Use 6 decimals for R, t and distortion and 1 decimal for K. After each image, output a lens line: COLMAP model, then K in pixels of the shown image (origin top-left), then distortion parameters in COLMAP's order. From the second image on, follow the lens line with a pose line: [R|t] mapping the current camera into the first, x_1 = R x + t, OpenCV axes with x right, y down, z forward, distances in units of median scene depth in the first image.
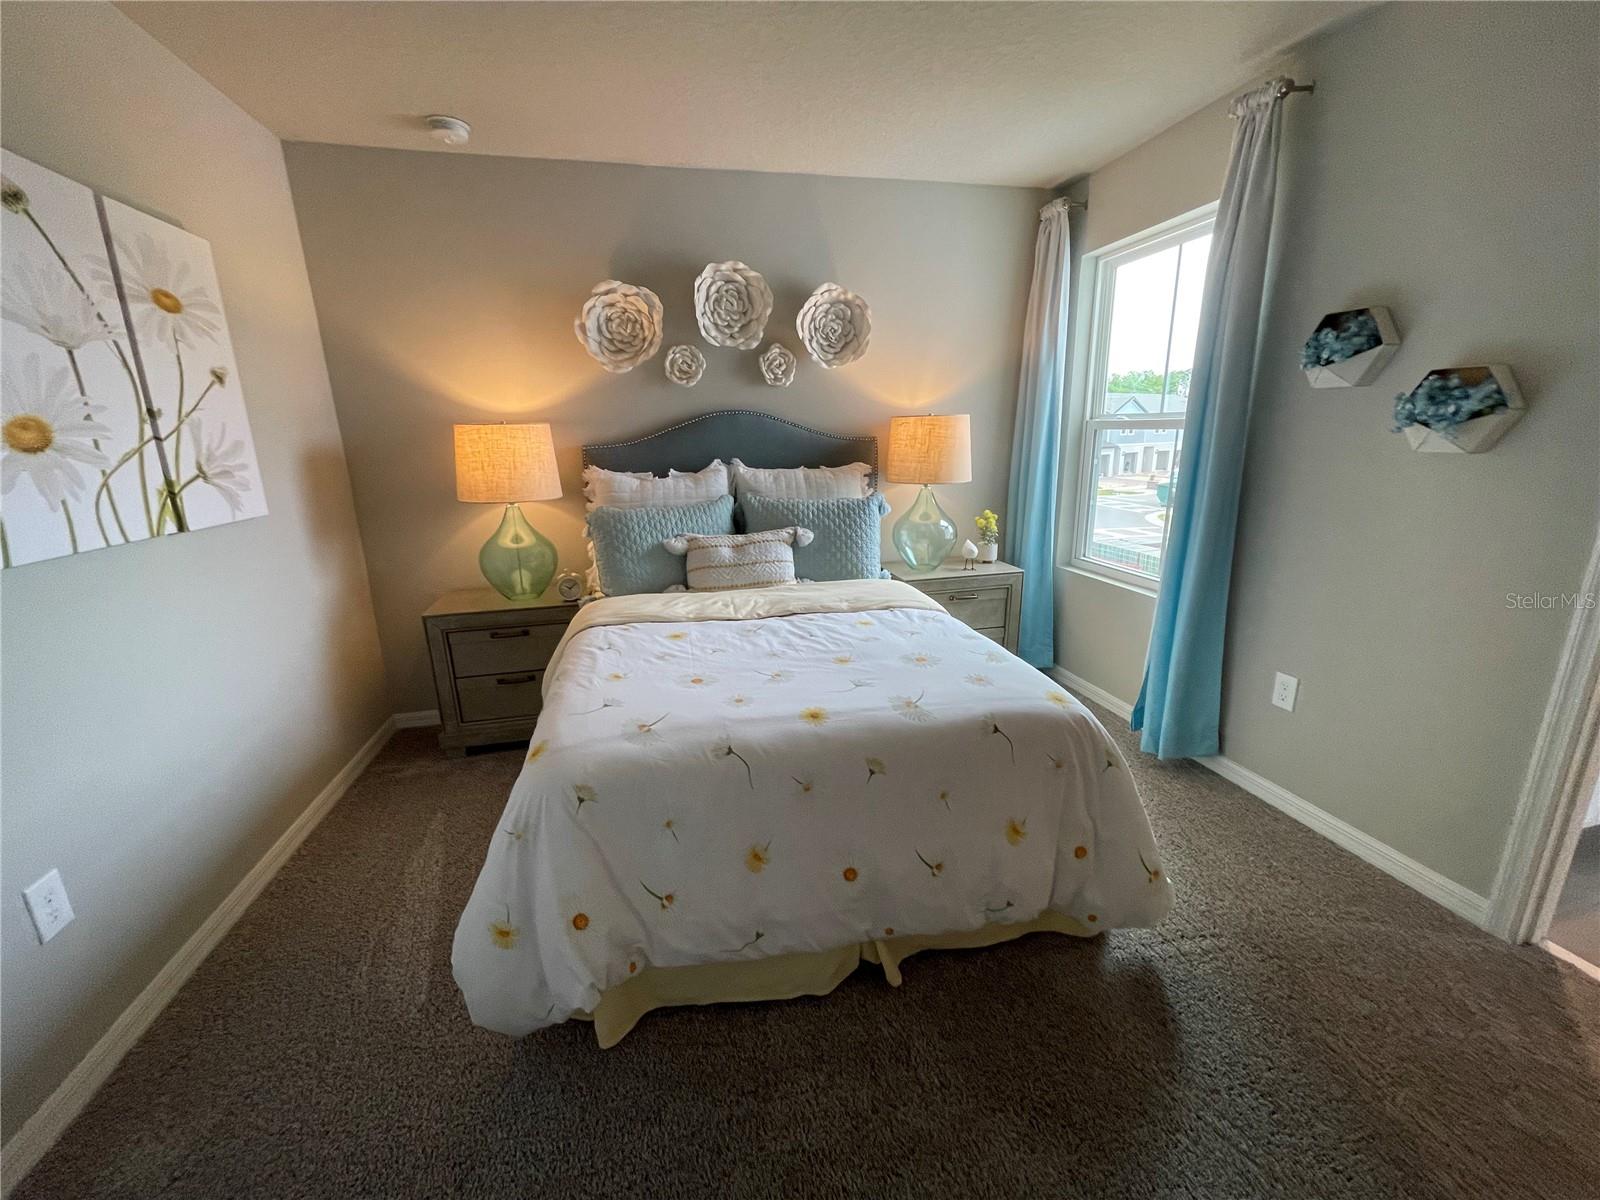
lens RADIAL K [[642.6, 0, 792.2], [0, 642.6, 598.4], [0, 0, 1]] dist [-0.005965, 0.002555]
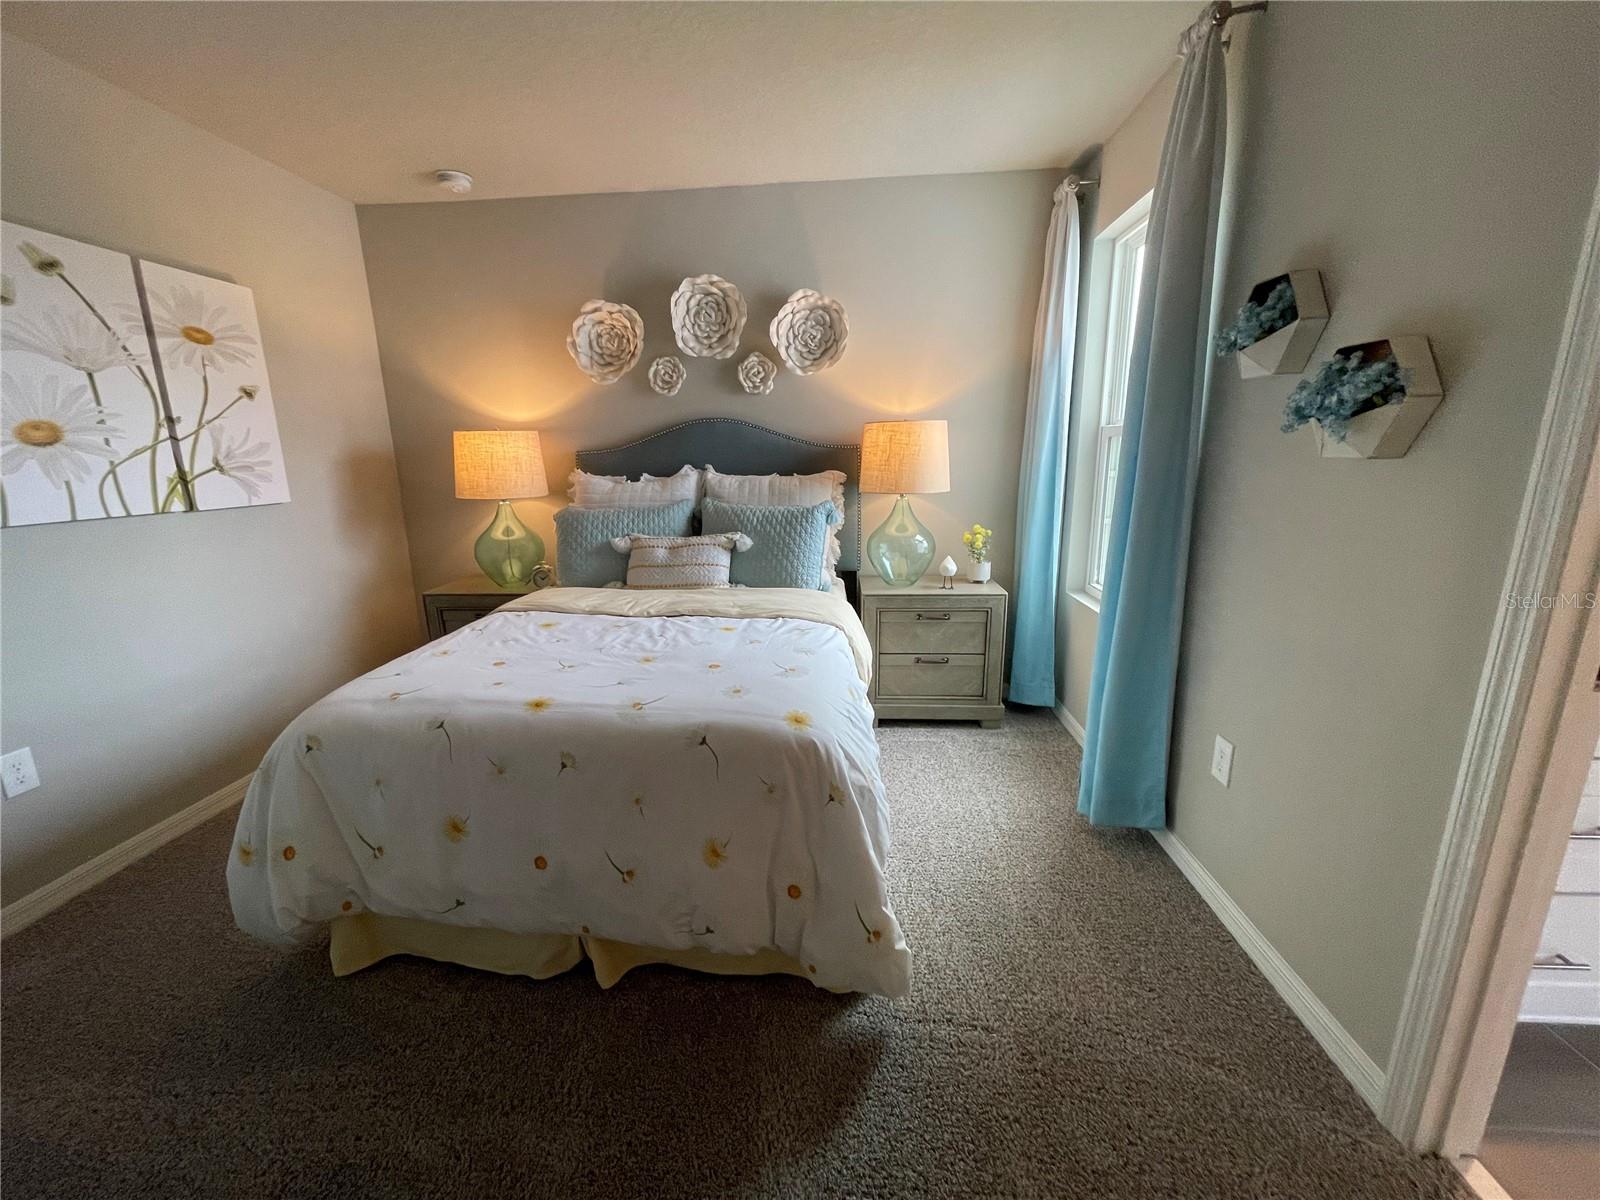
lens RADIAL K [[642.6, 0, 799.8], [0, 642.6, 599.0], [0, 0, 1]] dist [-0.005965, 0.002555]
pose [[0.955856, 0.071136, -0.285095, 0.484534], [-0.077244, 0.996960, -0.010224, -0.005190], [0.283501, 0.031795, 0.958445, 0.084071]]
